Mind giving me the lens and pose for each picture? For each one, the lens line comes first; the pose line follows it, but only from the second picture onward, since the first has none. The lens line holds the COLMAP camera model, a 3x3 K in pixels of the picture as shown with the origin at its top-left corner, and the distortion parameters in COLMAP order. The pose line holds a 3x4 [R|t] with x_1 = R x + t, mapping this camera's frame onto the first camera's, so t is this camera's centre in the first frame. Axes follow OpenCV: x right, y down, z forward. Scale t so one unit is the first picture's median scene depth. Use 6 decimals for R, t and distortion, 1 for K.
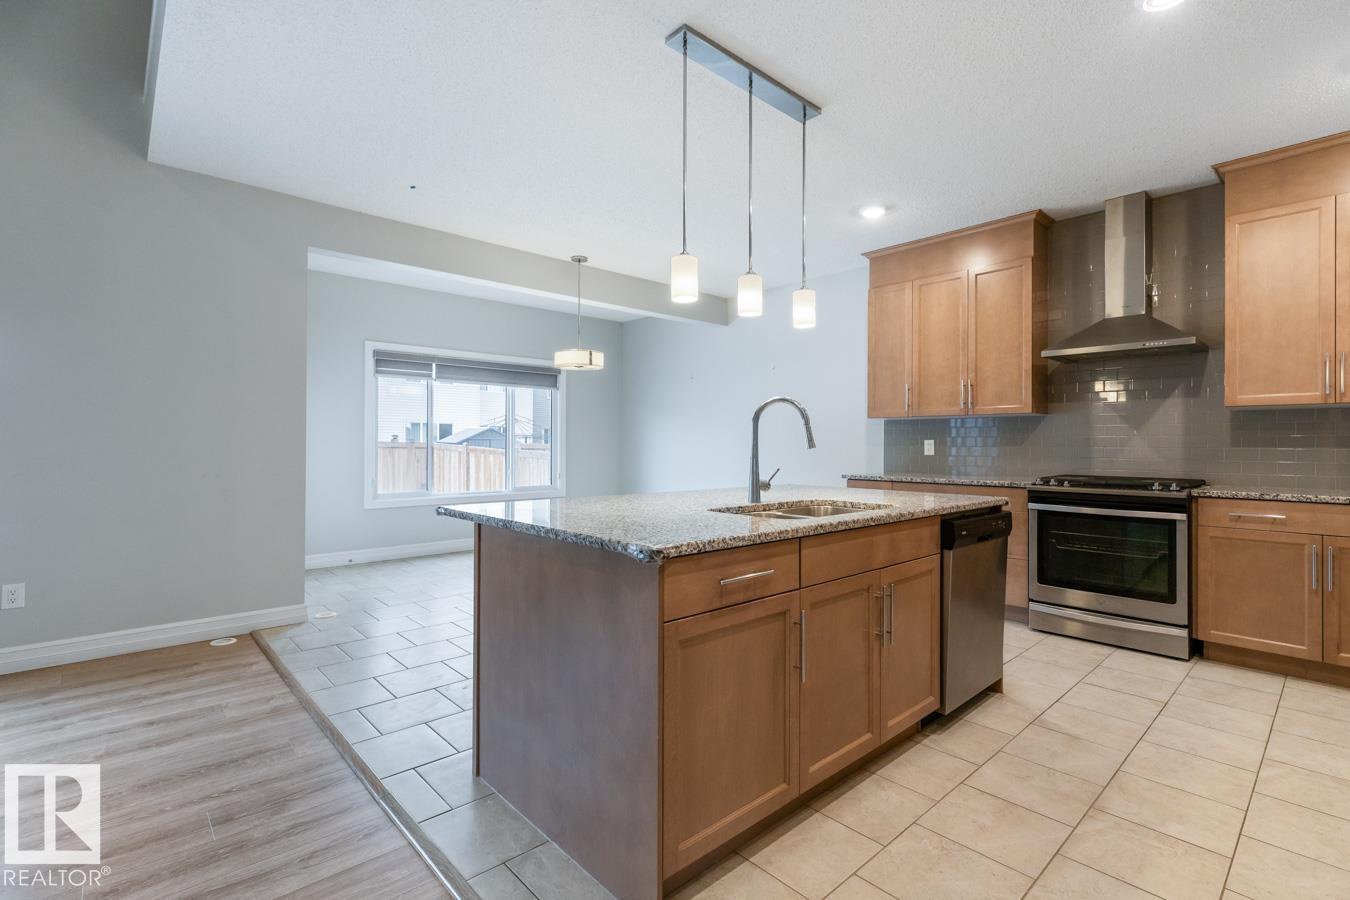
lens RADIAL K [[620.2, 0, 682.6], [0, 620.2, 433.7], [0, 0, 1]] dist [0.008414, -0.002647]
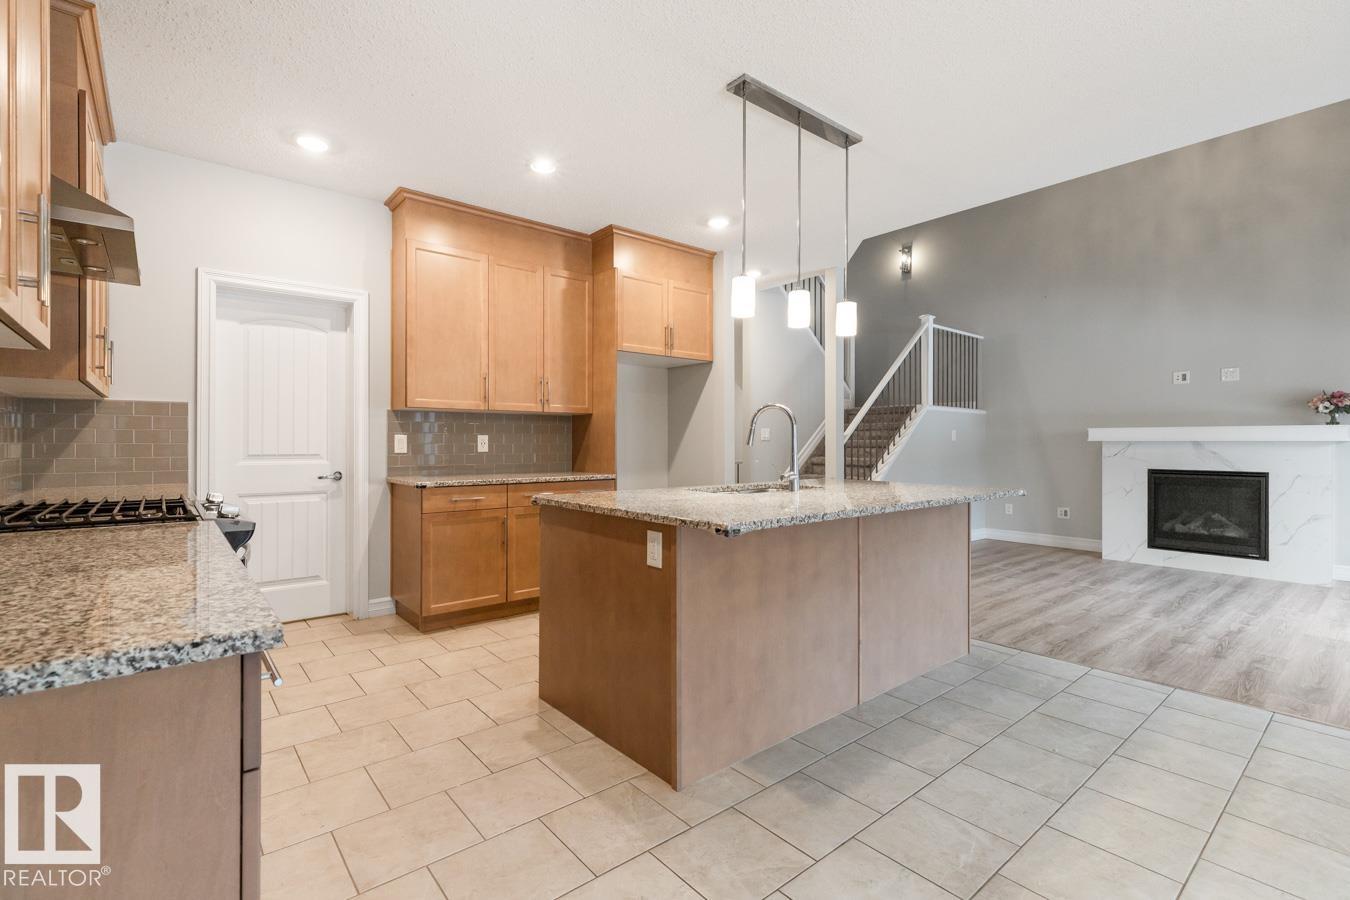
lens RADIAL K [[620.2, 0, 676.0], [0, 620.2, 441.5], [0, 0, 1]] dist [0.008414, -0.002647]
pose [[-0.998664, -0.009111, 0.050867, 0.232278], [-0.009954, 0.999817, -0.016343, 0.030723], [-0.050709, -0.016827, -0.998572, 1.832735]]
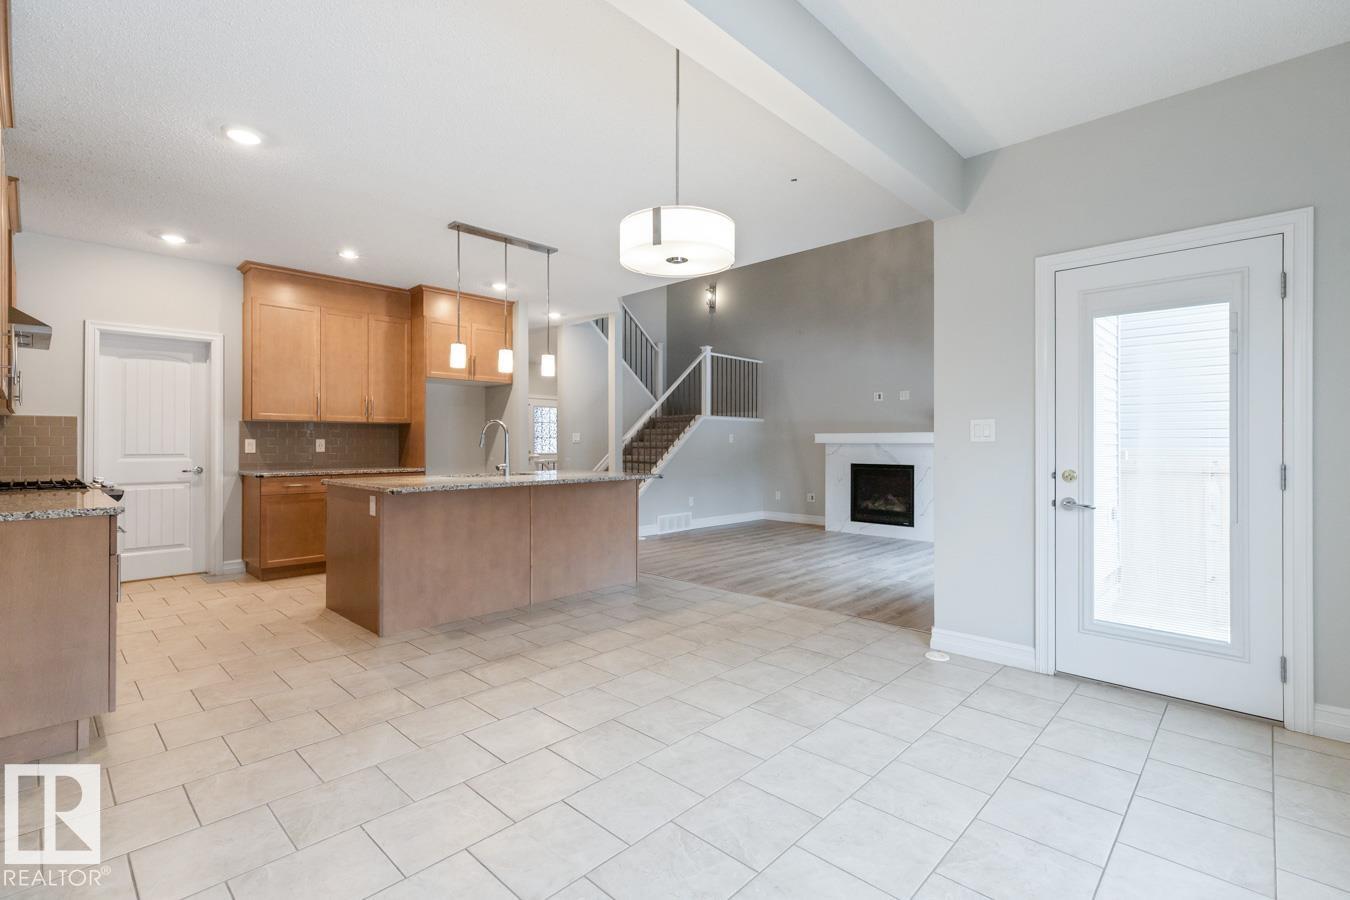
lens RADIAL K [[620.2, 0, 678.3], [0, 620.2, 441.0], [0, 0, 1]] dist [0.008414, -0.002647]
pose [[-0.998065, -0.008020, -0.061665, -0.237957], [-0.006793, 0.999775, -0.020087, 0.032639], [0.061812, -0.019629, -0.997895, 2.408471]]
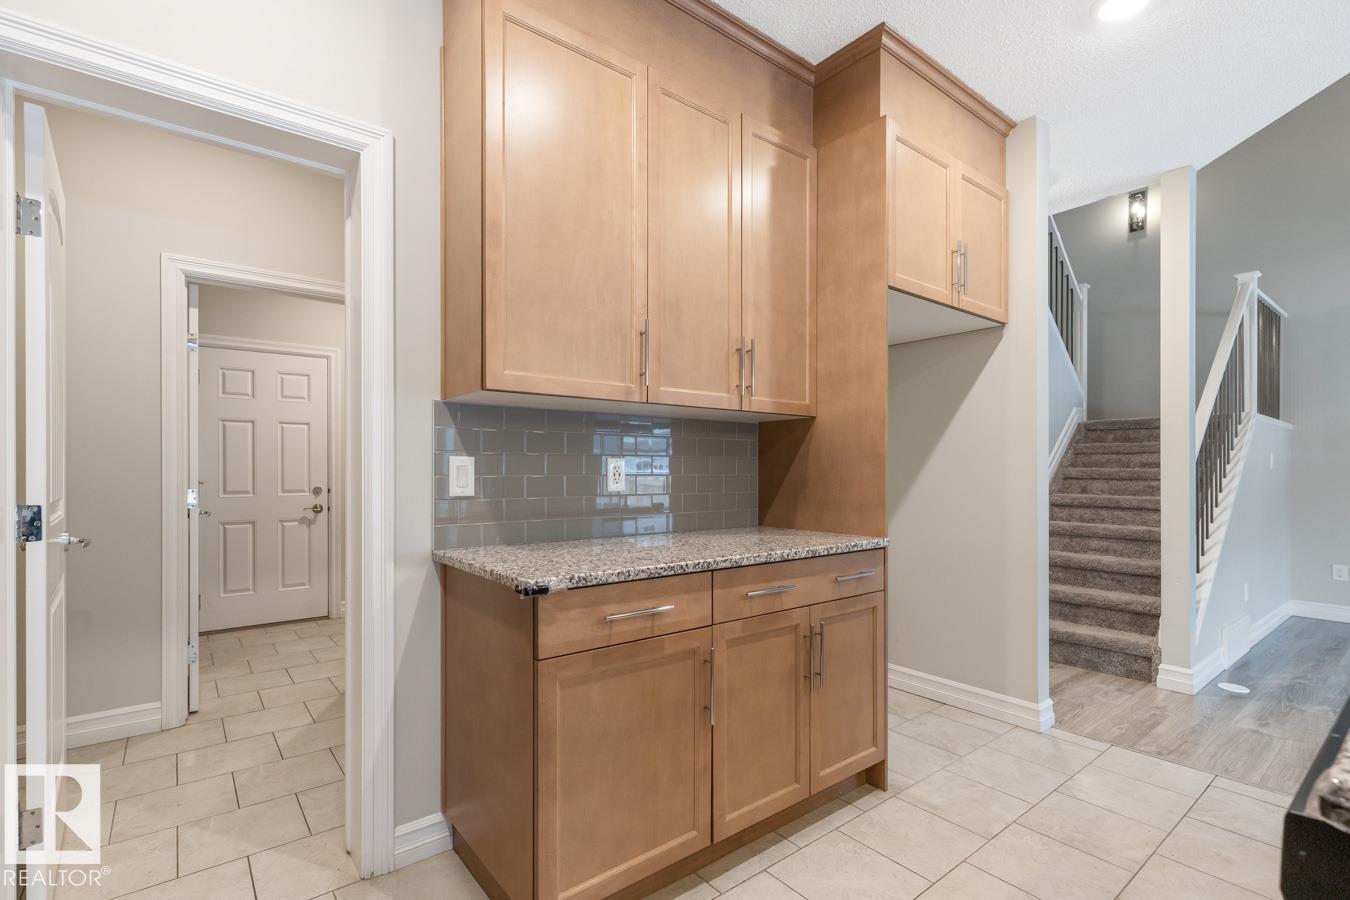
lens RADIAL K [[620.2, 0, 661.1], [0, 620.2, 473.0], [0, 0, 1]] dist [0.008414, -0.002647]
pose [[-0.996123, -0.008183, 0.087592, 0.646049], [-0.009363, 0.999871, -0.013073, 0.022782], [-0.087474, -0.013843, -0.996071, 1.115414]]
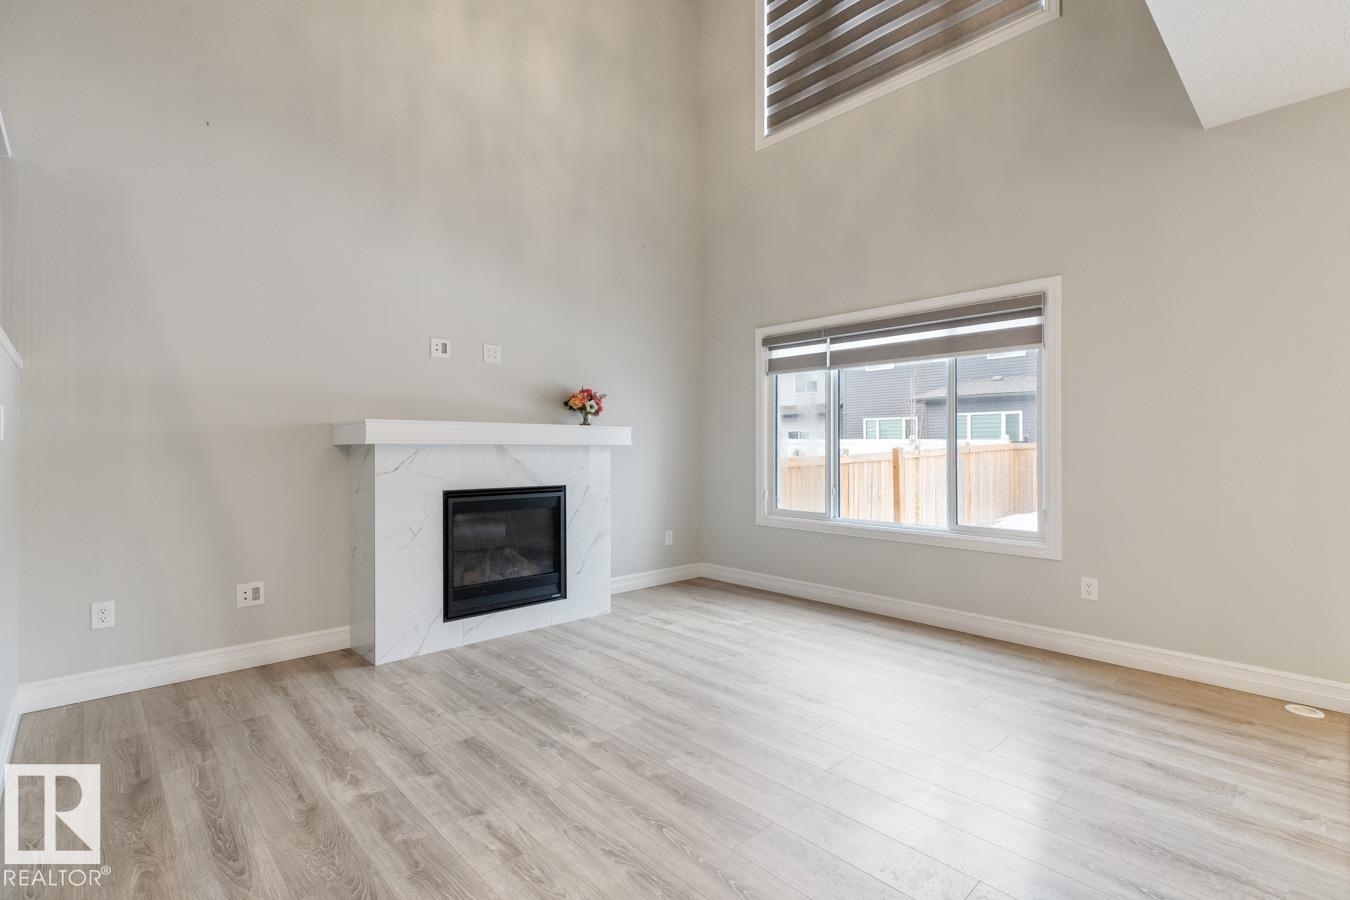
lens RADIAL K [[620.2, 0, 676.3], [0, 620.2, 451.6], [0, 0, 1]] dist [0.008414, -0.002647]
pose [[0.008729, -0.002526, -0.999959, 0.032303], [0.013772, 0.999902, -0.002405, 0.005643], [0.999867, -0.013751, 0.008763, 0.260797]]
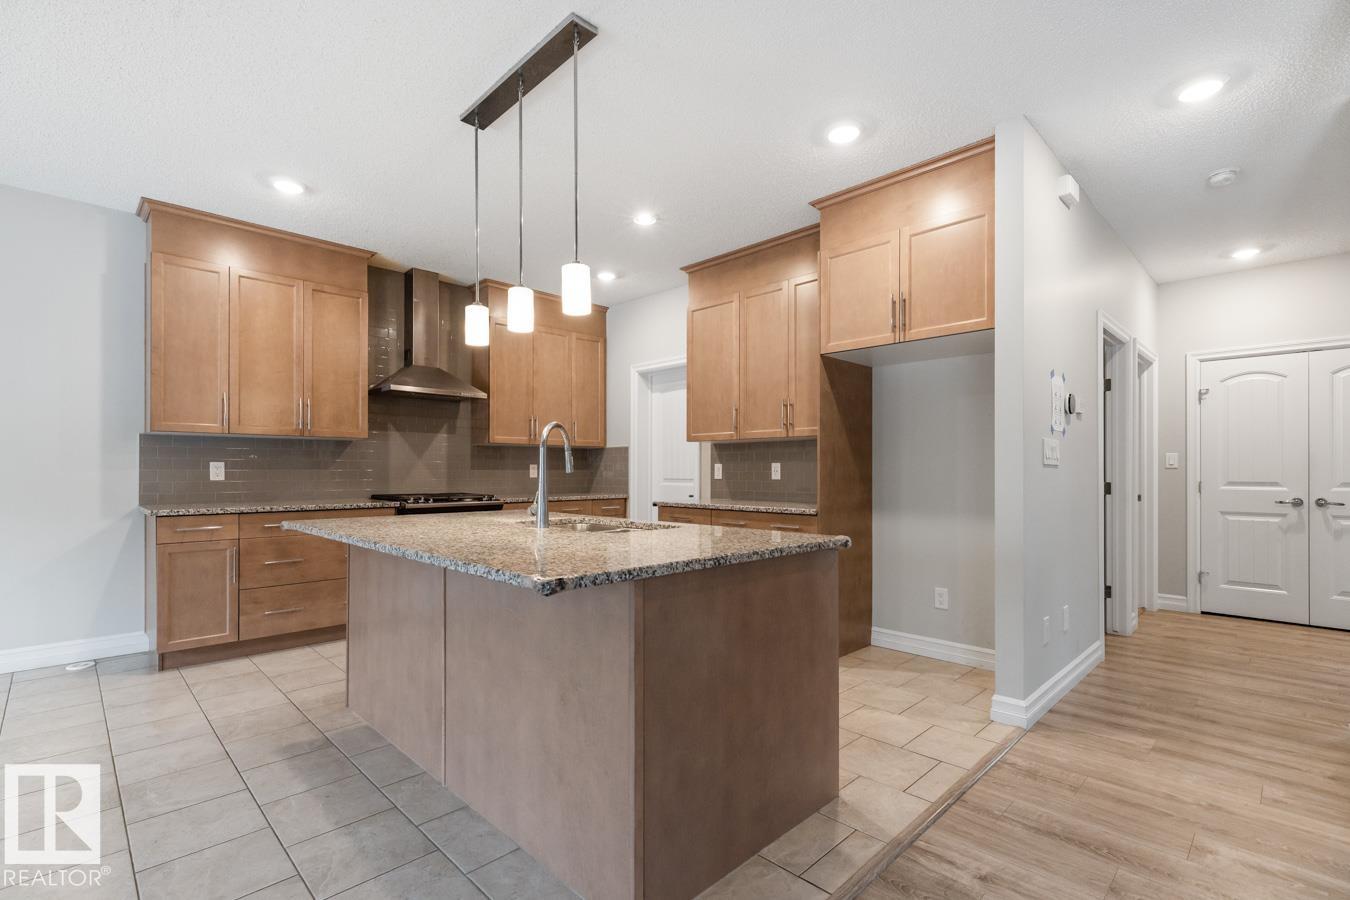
lens RADIAL K [[620.2, 0, 664.1], [0, 620.2, 468.5], [0, 0, 1]] dist [0.008414, -0.002647]
pose [[-0.021557, -0.003788, 0.999760, -0.723577], [-0.016729, 0.999854, 0.003428, 0.008760], [-0.999628, -0.016651, -0.021617, 0.691625]]
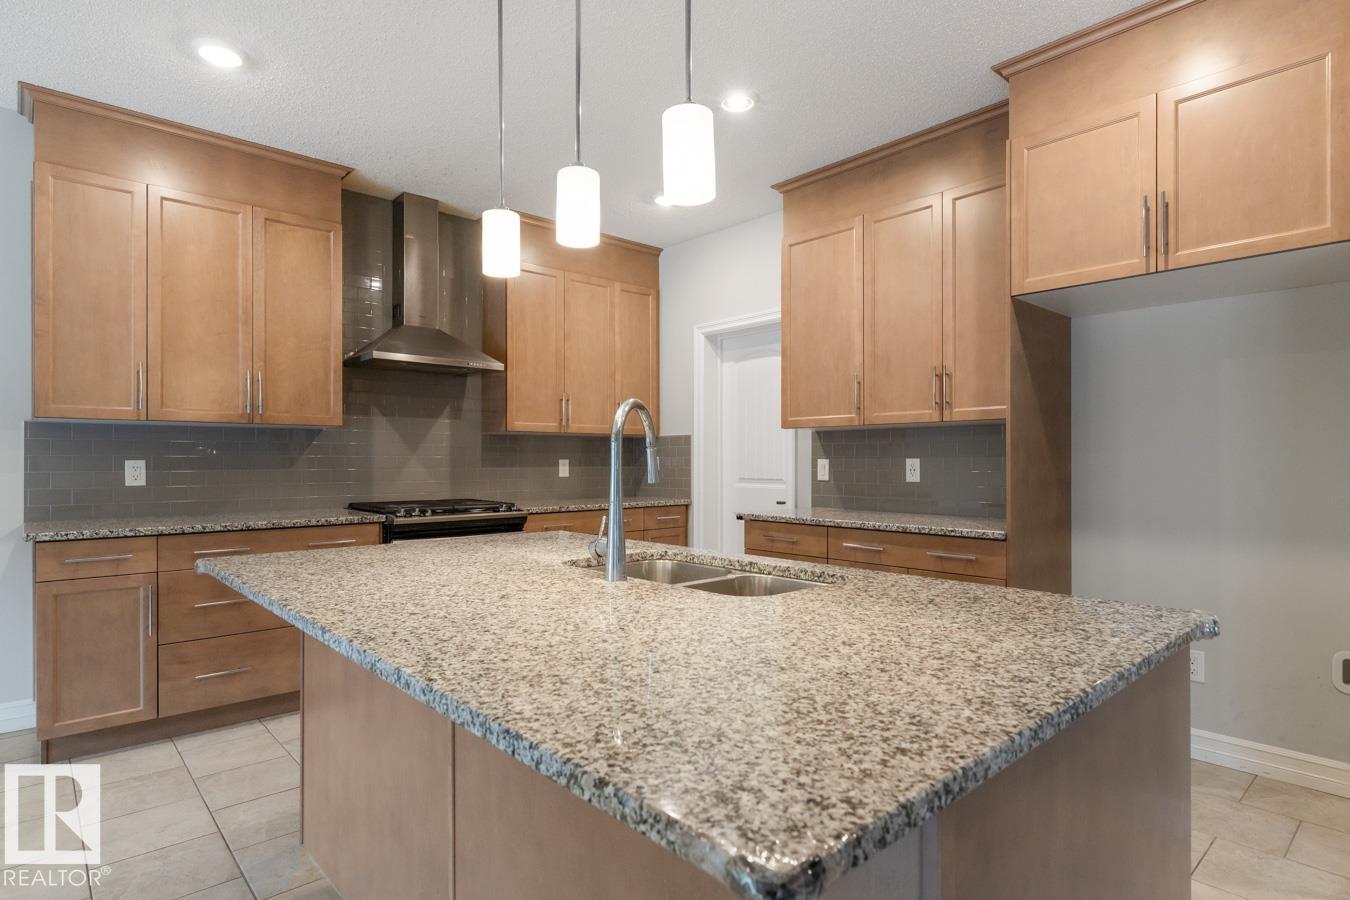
lens RADIAL K [[716.1, 0, 668.8], [0, 716.1, 460.1], [0, 0, 1]] dist [-0.000139, 0.000005]
pose [[0.015048, -0.007172, 0.999861, -0.454250], [-0.013924, 0.999876, 0.007382, -0.004182], [-0.999790, -0.014033, 0.014946, 0.784885]]
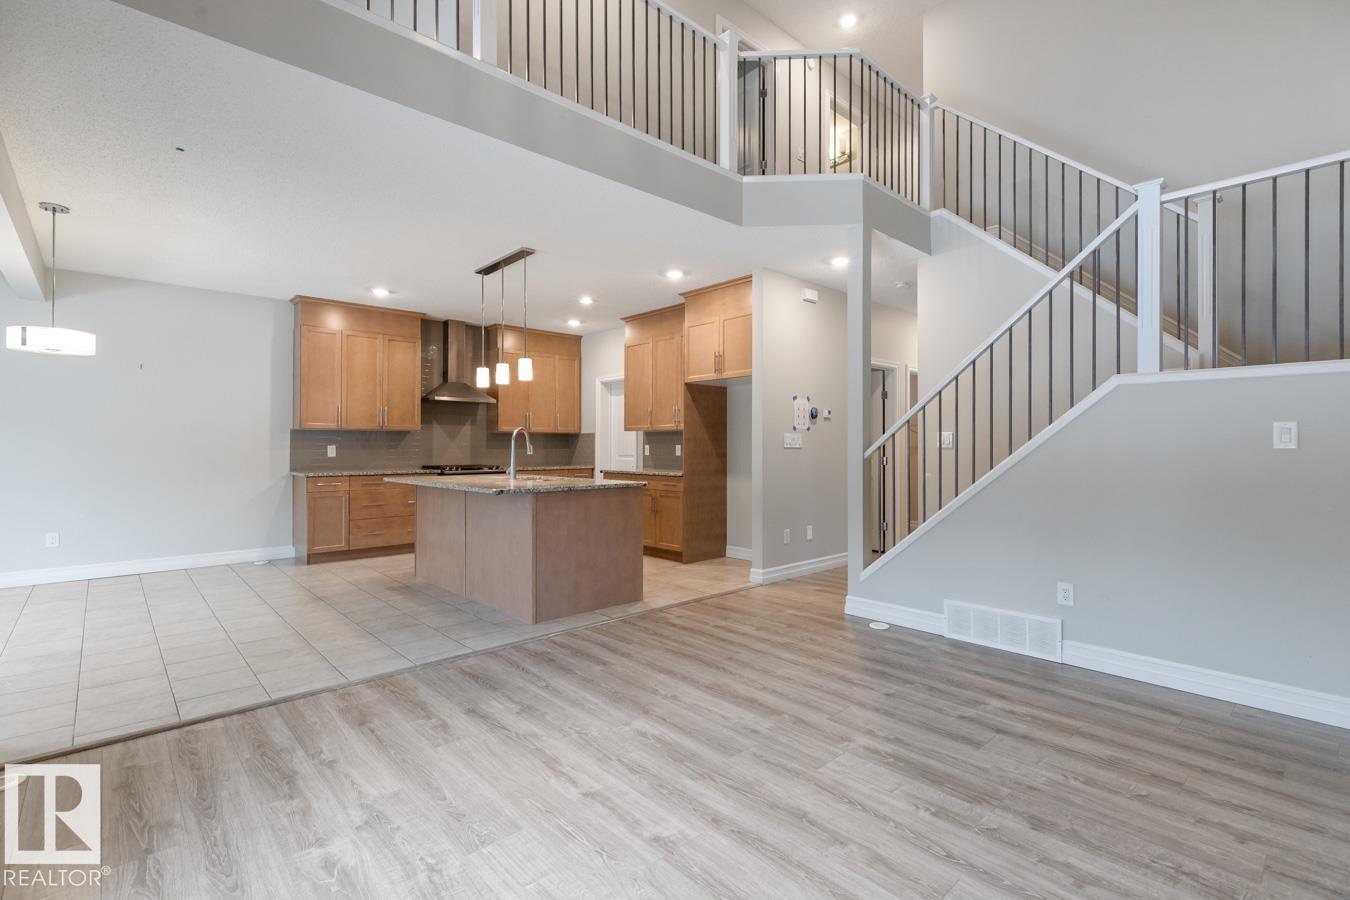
lens RADIAL K [[620.2, 0, 674.4], [0, 620.2, 438.9], [0, 0, 1]] dist [0.008414, -0.002647]
pose [[0.006550, 0.003949, 0.999971, -1.572082], [-0.015163, 0.999878, -0.003849, -0.017679], [-0.999864, -0.015137, 0.006609, 0.389588]]
